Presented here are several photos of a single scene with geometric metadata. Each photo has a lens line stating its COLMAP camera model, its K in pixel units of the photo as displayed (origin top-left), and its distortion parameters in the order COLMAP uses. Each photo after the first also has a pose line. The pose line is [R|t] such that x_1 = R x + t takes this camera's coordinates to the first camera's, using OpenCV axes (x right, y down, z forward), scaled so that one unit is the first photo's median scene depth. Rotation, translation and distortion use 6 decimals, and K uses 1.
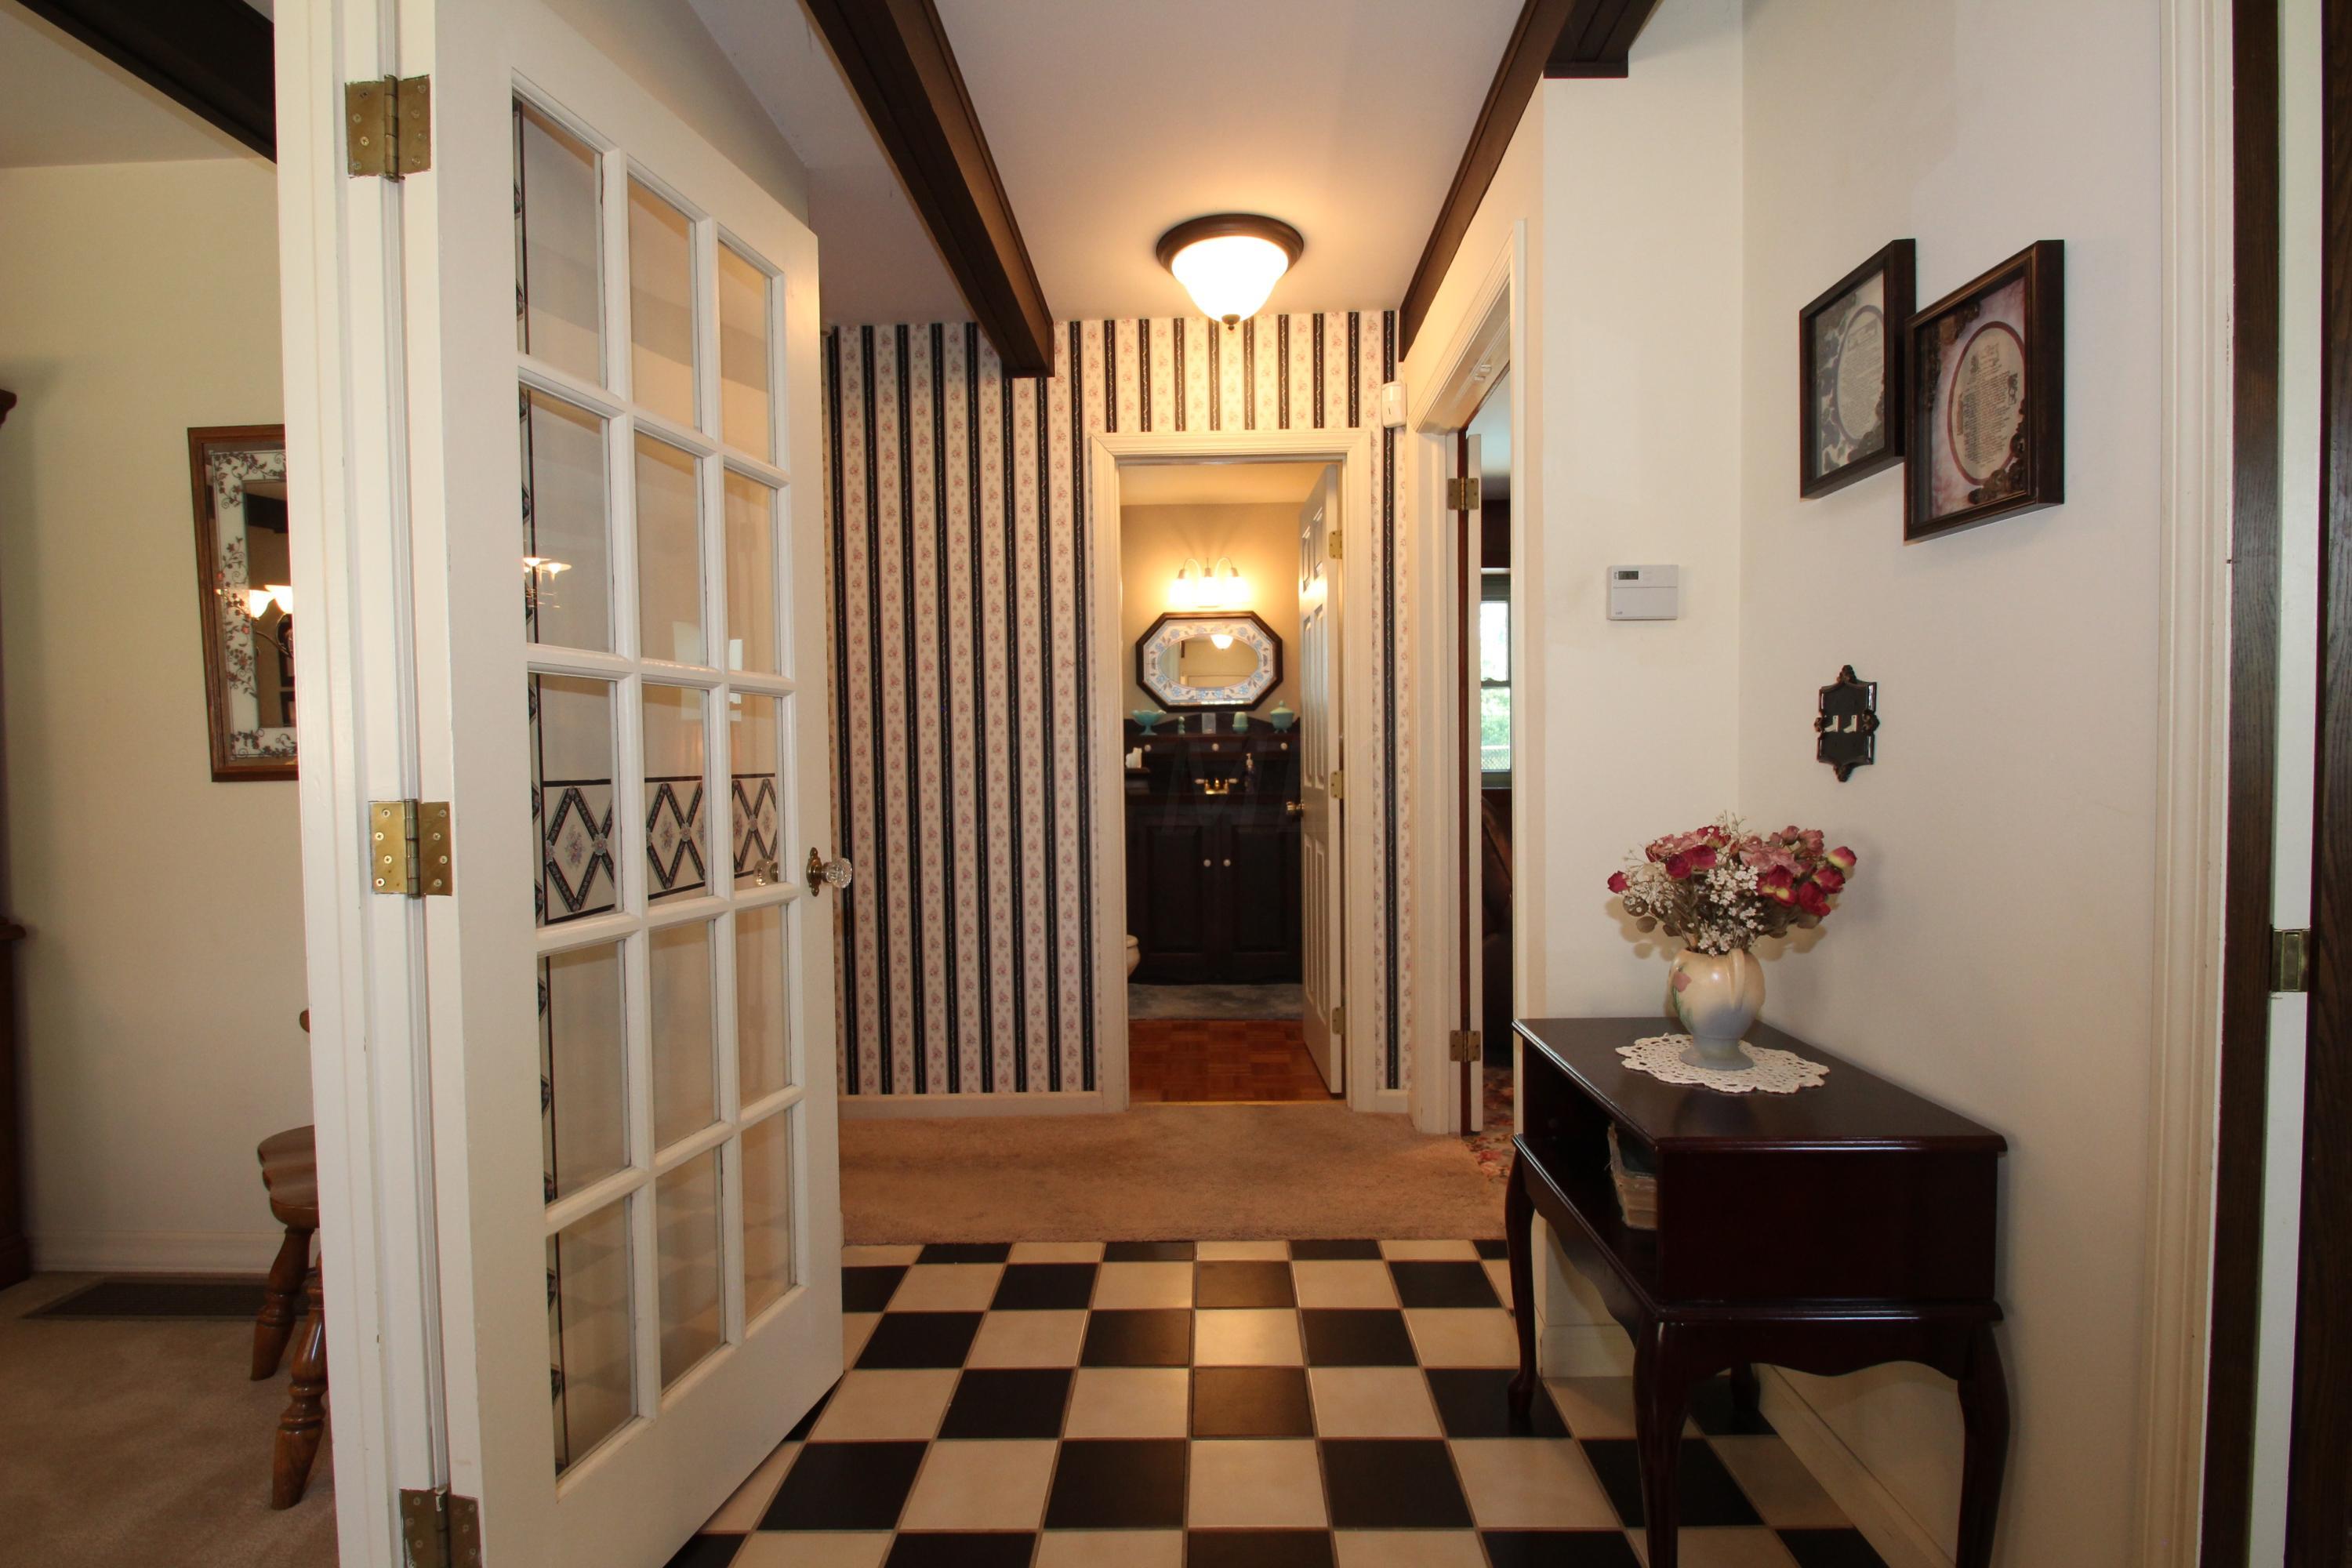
lens RADIAL K [[1083.6, 0, 1180.4], [0, 1083.6, 791.2], [0, 0, 1]] dist [-0.002251, -0.006594]
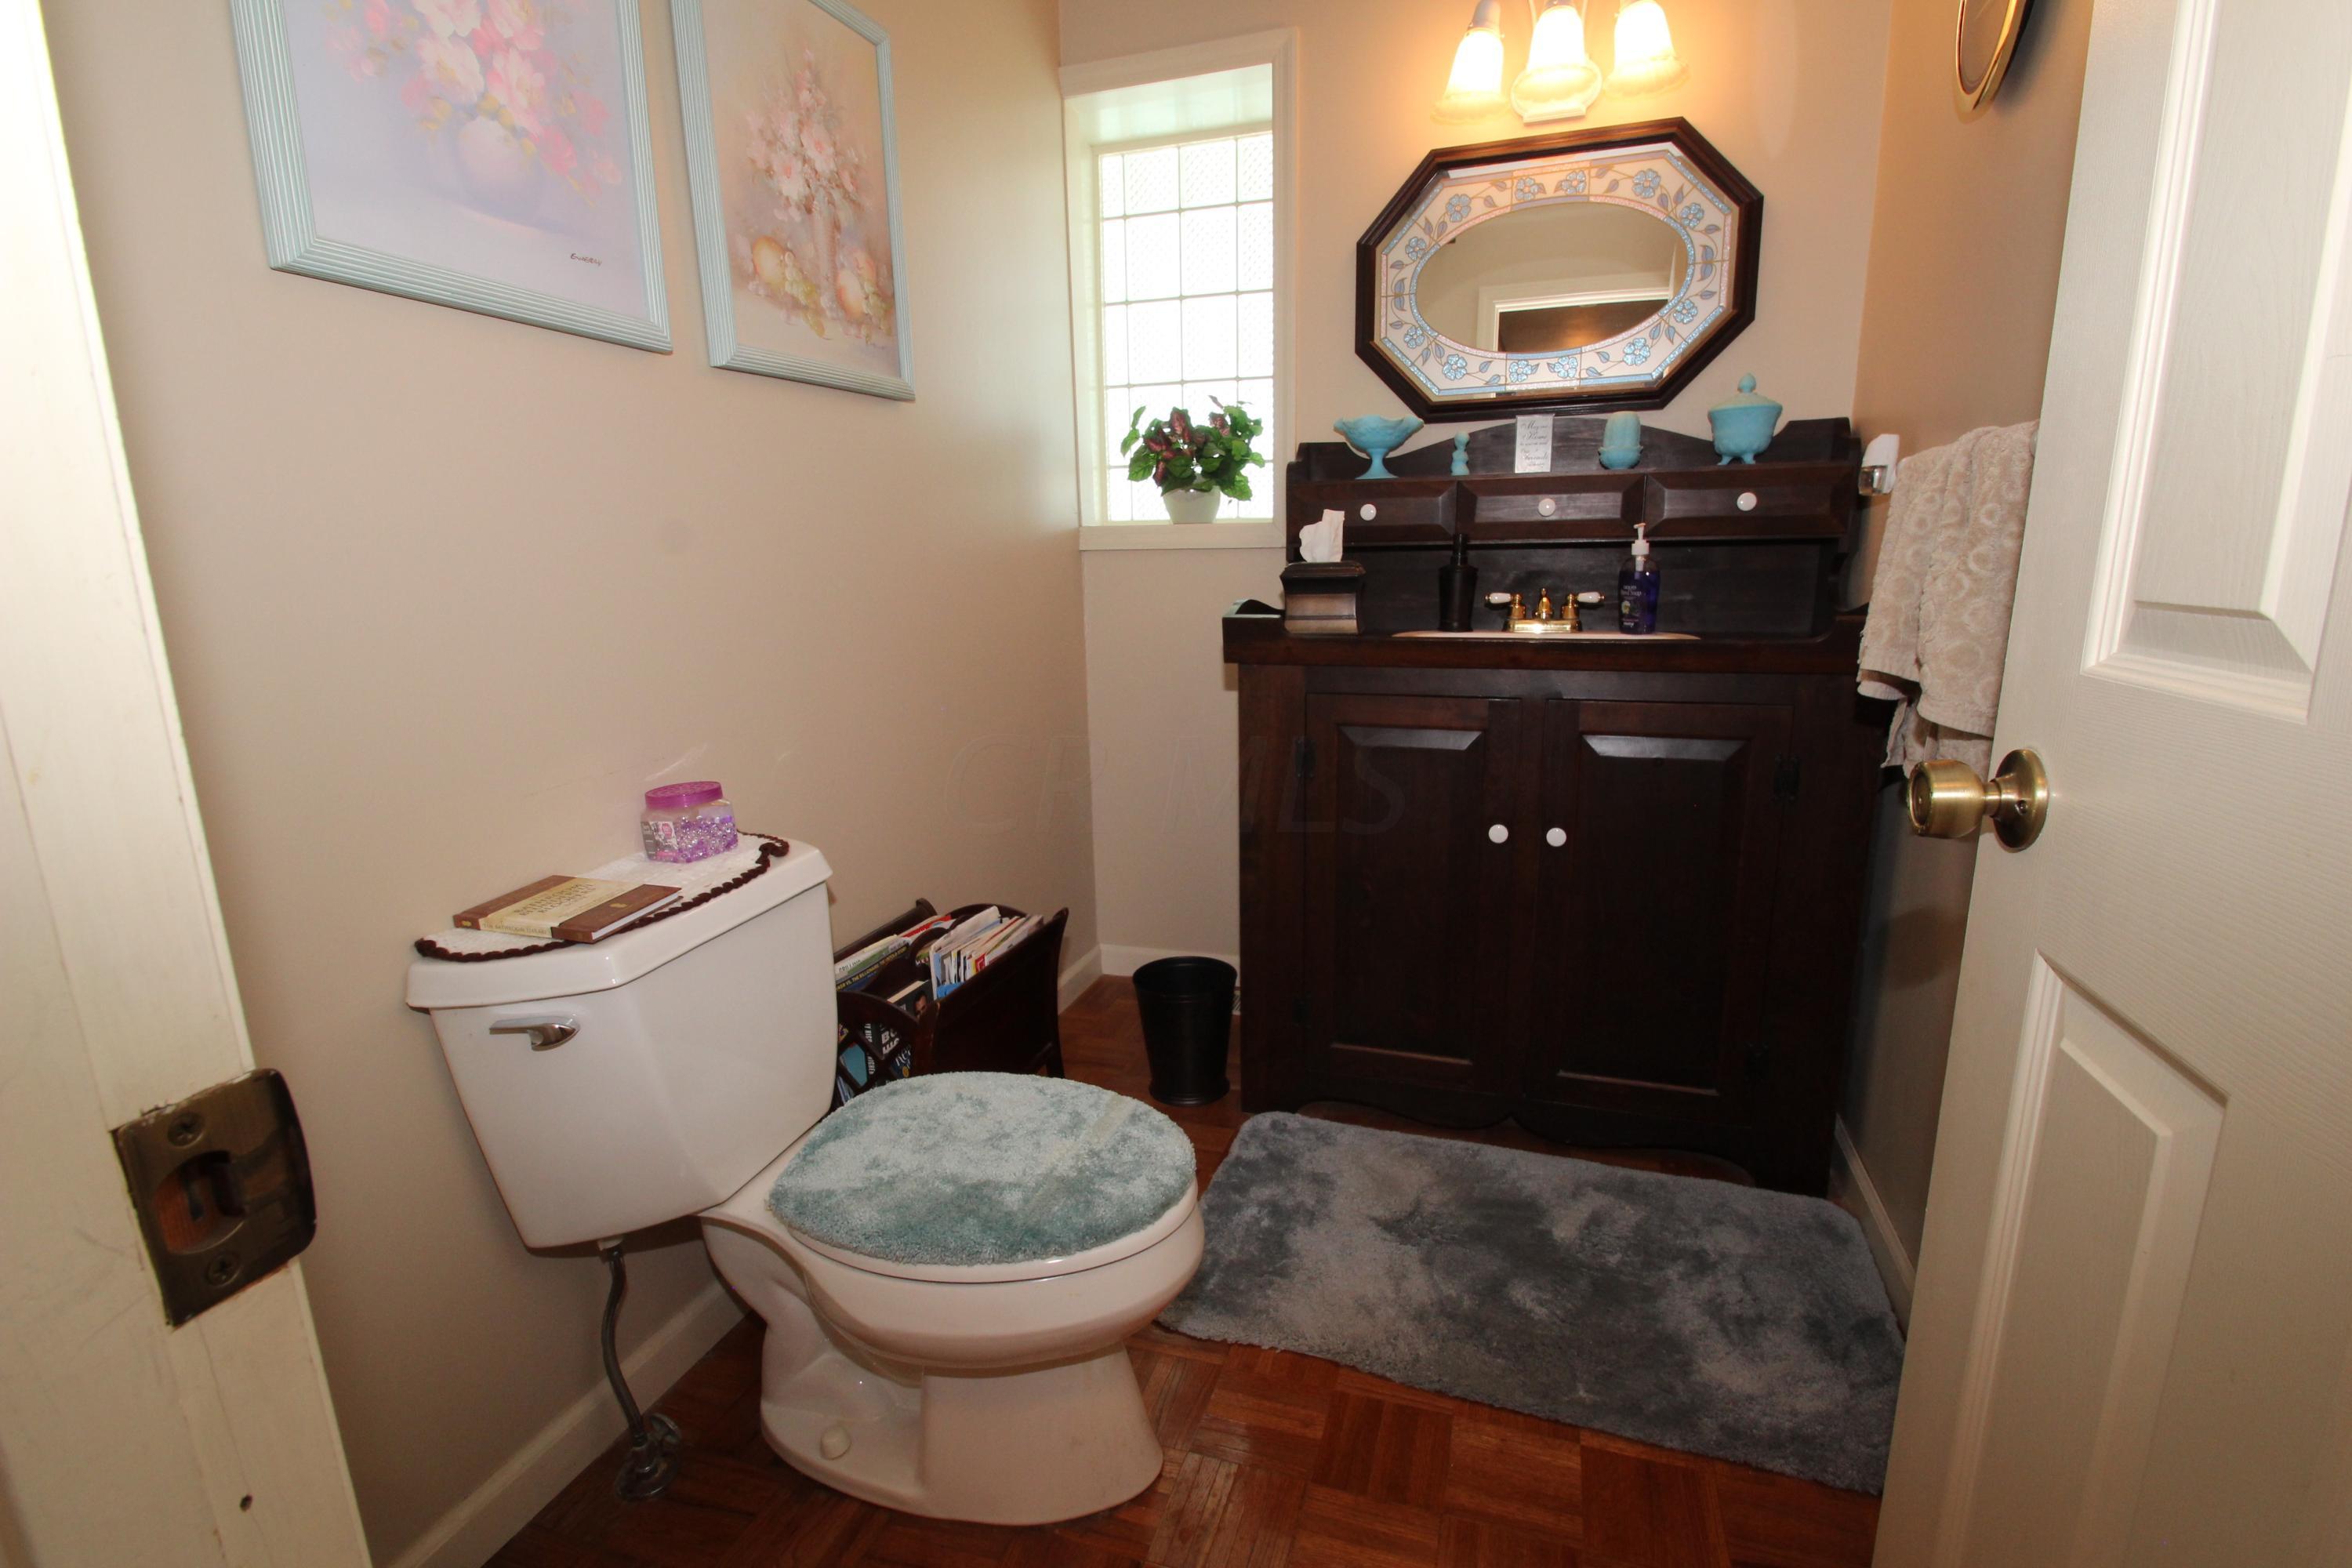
lens RADIAL K [[1083.6, 0, 1170.8], [0, 1083.6, 786.9], [0, 0, 1]] dist [-0.002251, -0.006594]
pose [[0.957192, 0.060770, -0.283003, 0.018972], [-0.003500, 0.980071, 0.198615, -0.019095], [0.289433, -0.189122, 0.938329, 0.574313]]
